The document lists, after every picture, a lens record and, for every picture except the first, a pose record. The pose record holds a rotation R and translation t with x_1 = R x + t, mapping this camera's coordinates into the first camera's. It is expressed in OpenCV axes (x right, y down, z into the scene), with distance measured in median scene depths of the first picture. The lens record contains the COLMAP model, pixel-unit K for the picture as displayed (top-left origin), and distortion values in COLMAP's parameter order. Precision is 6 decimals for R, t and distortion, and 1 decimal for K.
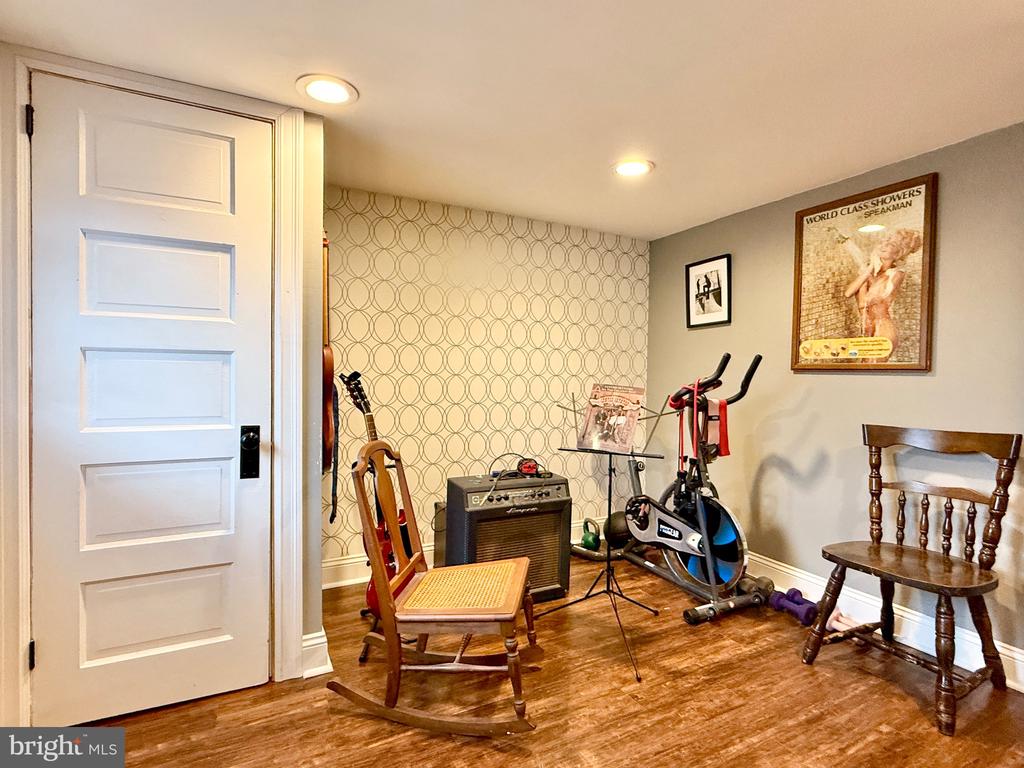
lens RADIAL K [[505.3, 0, 511.3], [0, 505.3, 378.1], [0, 0, 1]] dist [-0.001885, -0.000057]
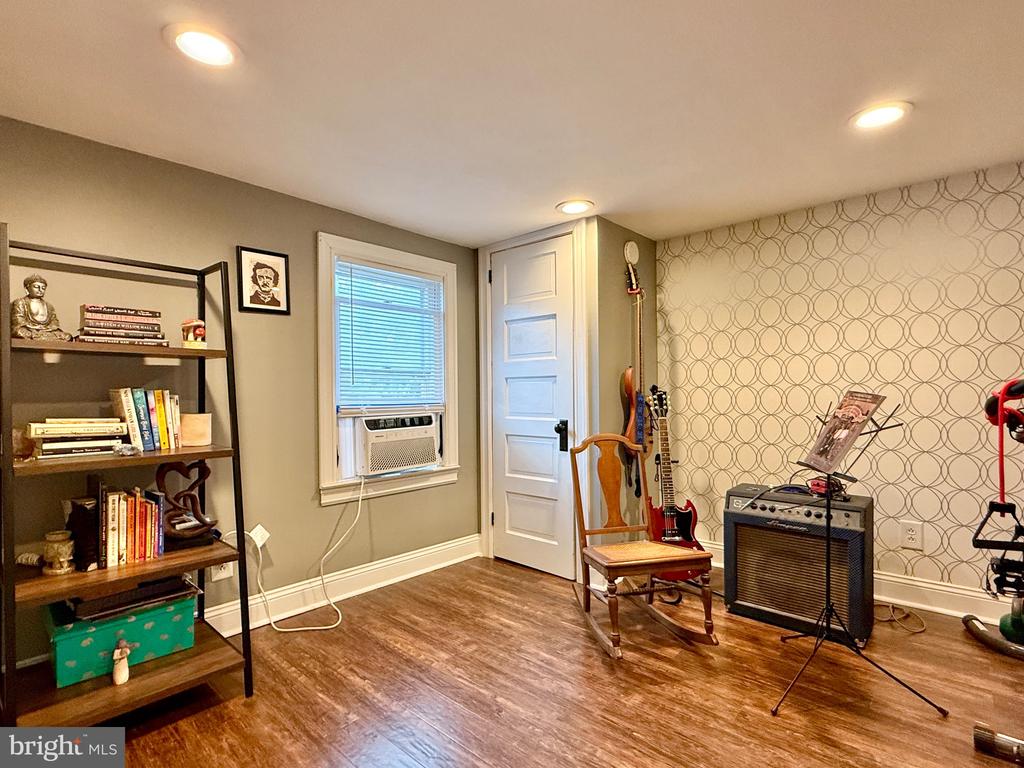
lens RADIAL K [[515.9, 0, 512.0], [0, 515.9, 384.0], [0, 0, 1]] dist [-0.000234, 0.000306]
pose [[0.358512, -0.031256, -0.933002, 1.010883], [0.008938, 0.999508, -0.030050, 0.026946], [0.933483, 0.002434, 0.358615, 0.230579]]
